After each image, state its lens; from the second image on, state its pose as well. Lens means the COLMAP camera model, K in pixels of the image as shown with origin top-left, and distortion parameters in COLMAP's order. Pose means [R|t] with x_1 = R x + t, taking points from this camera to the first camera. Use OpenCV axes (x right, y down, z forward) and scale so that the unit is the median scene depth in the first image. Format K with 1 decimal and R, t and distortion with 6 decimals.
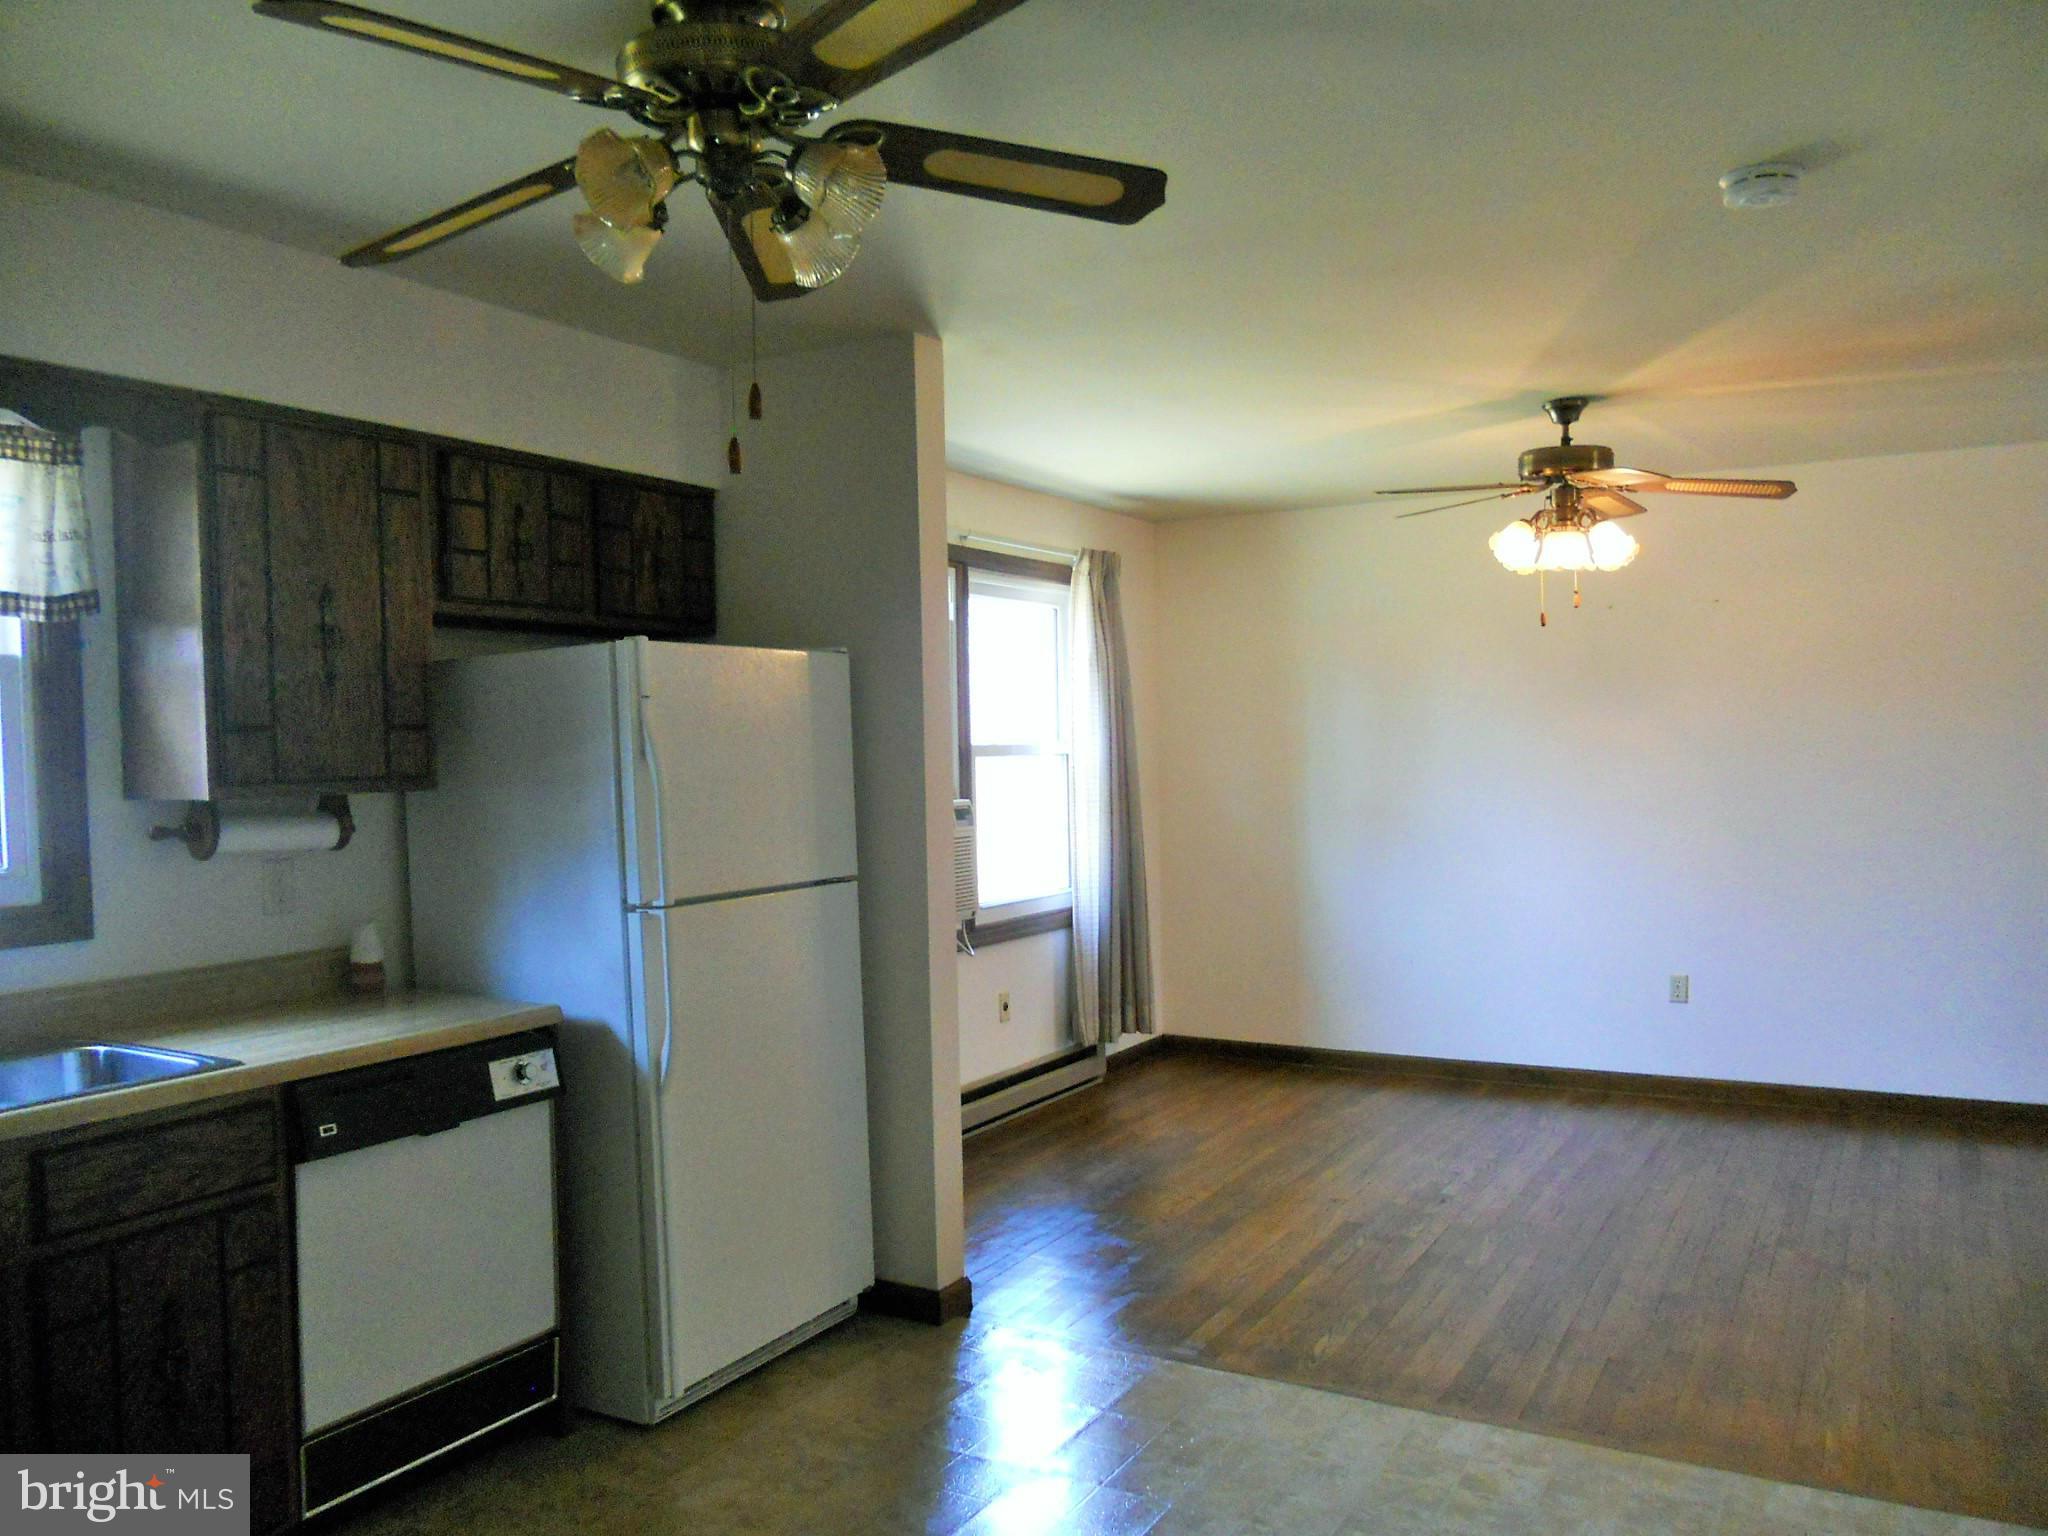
lens RADIAL K [[1538.2, 0, 1024.0], [0, 1538.2, 768.0], [0, 0, 1]] dist [-0.005005, -0.001931]
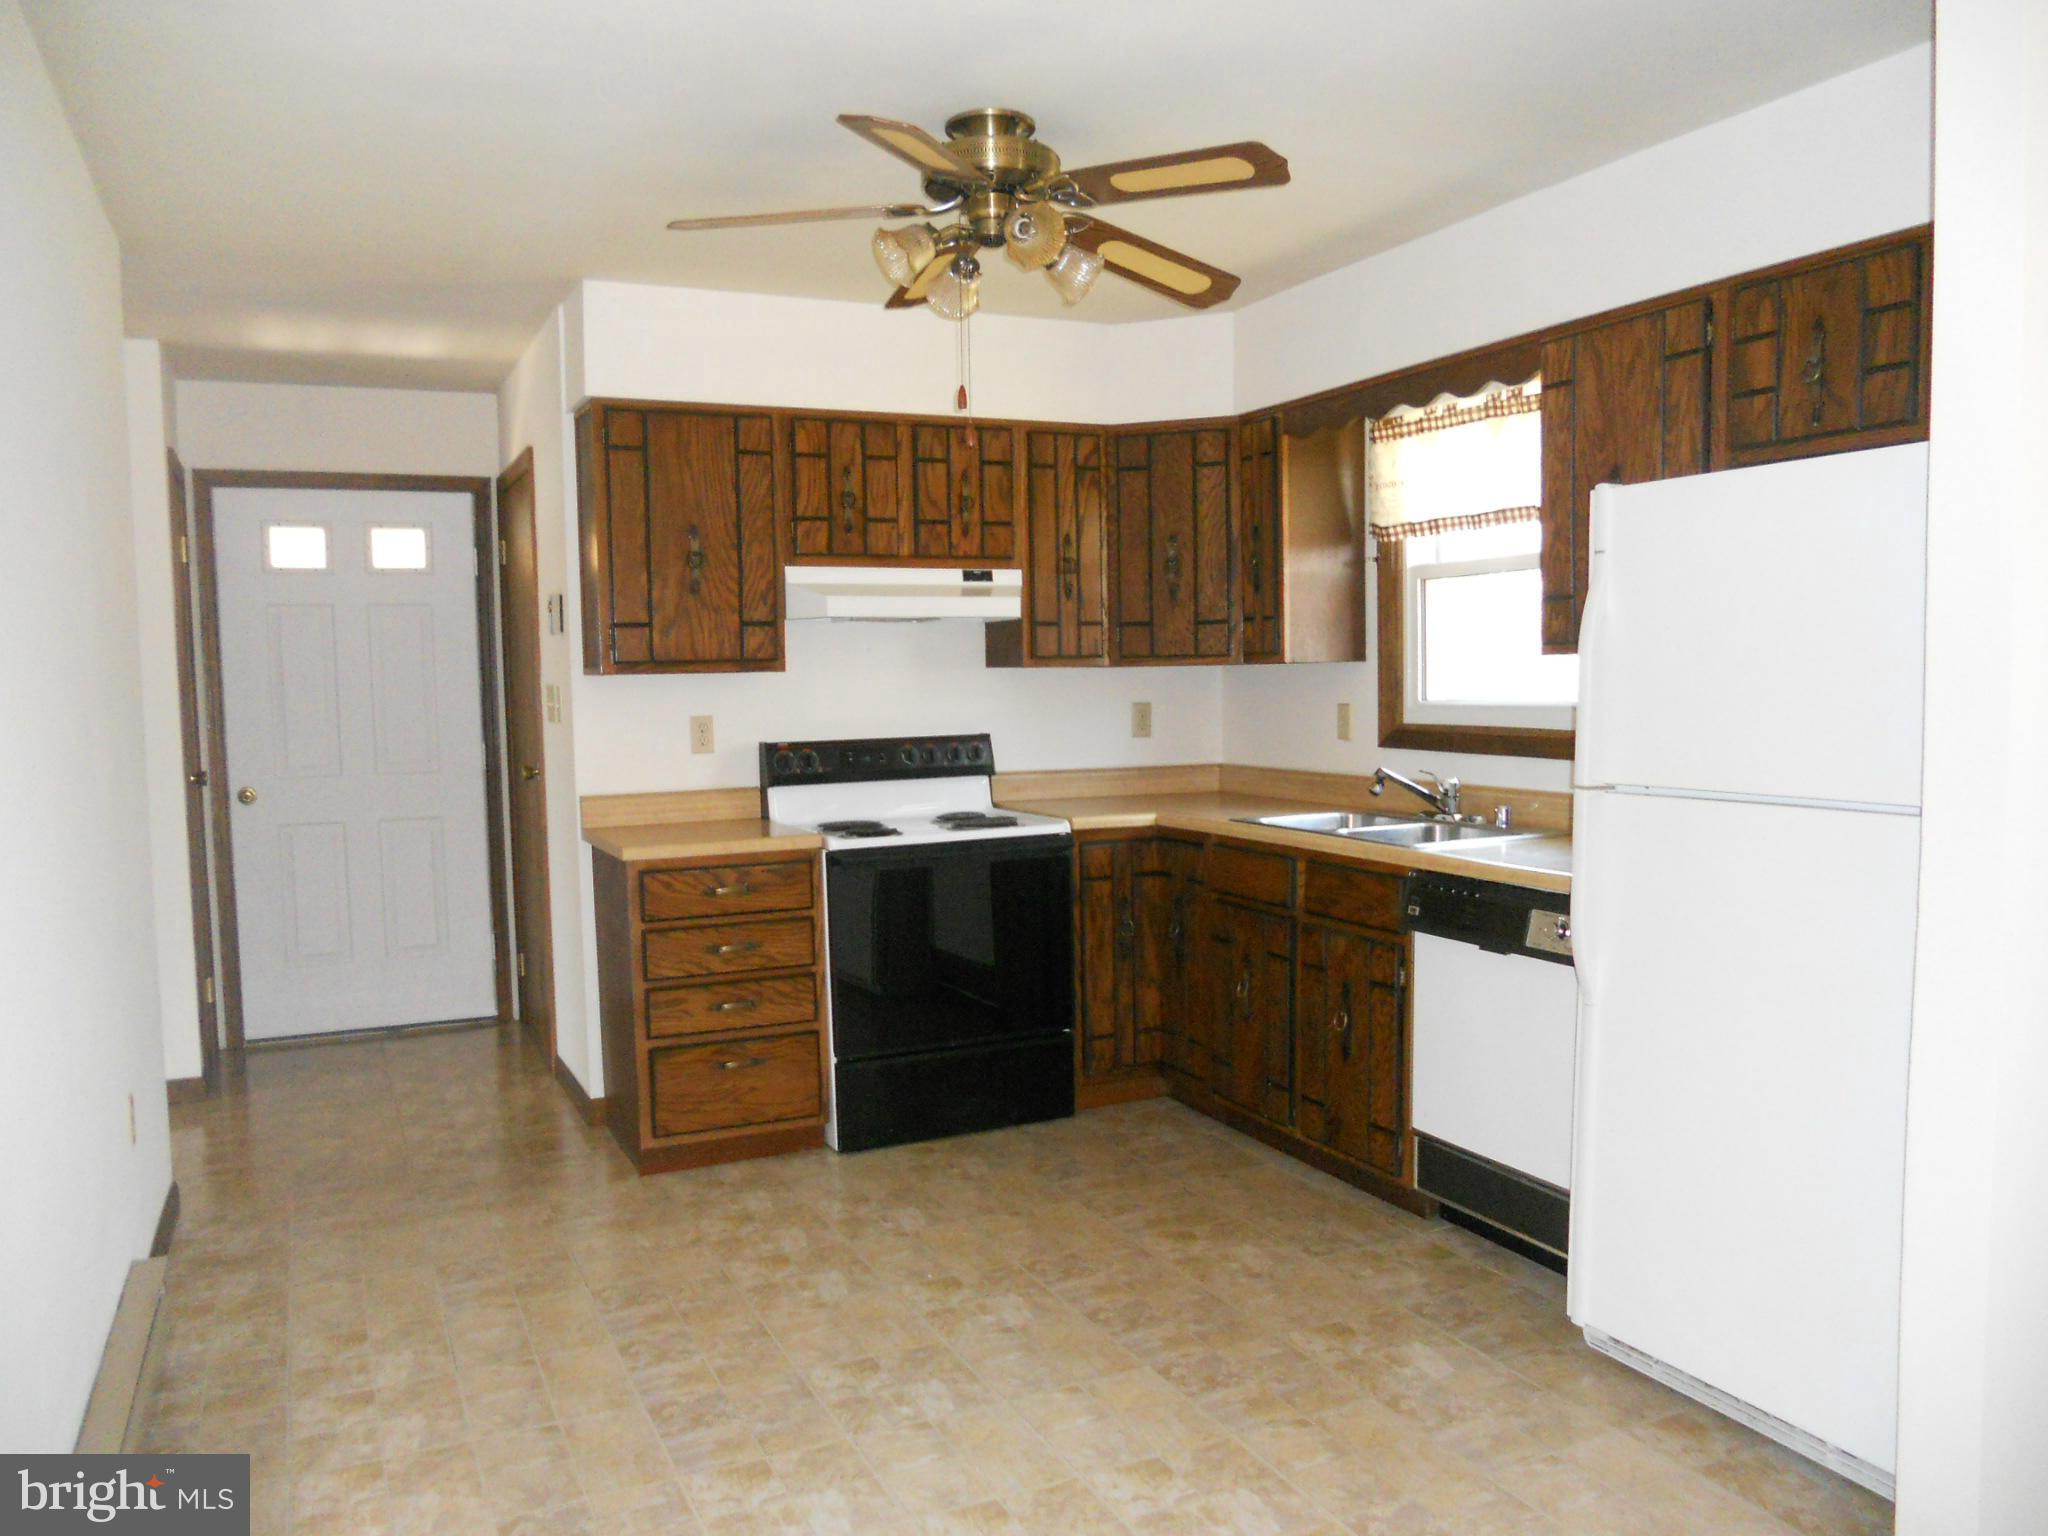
lens RADIAL K [[1574.0, 0, 1024.0], [0, 1574.0, 768.0], [0, 0, 1]] dist [0.001625, 0.001169]
pose [[-0.565936, 0.091547, -0.819351, 0.406493], [0.024735, 0.995254, 0.094116, -0.011437], [0.824078, 0.032997, -0.565514, 0.721999]]
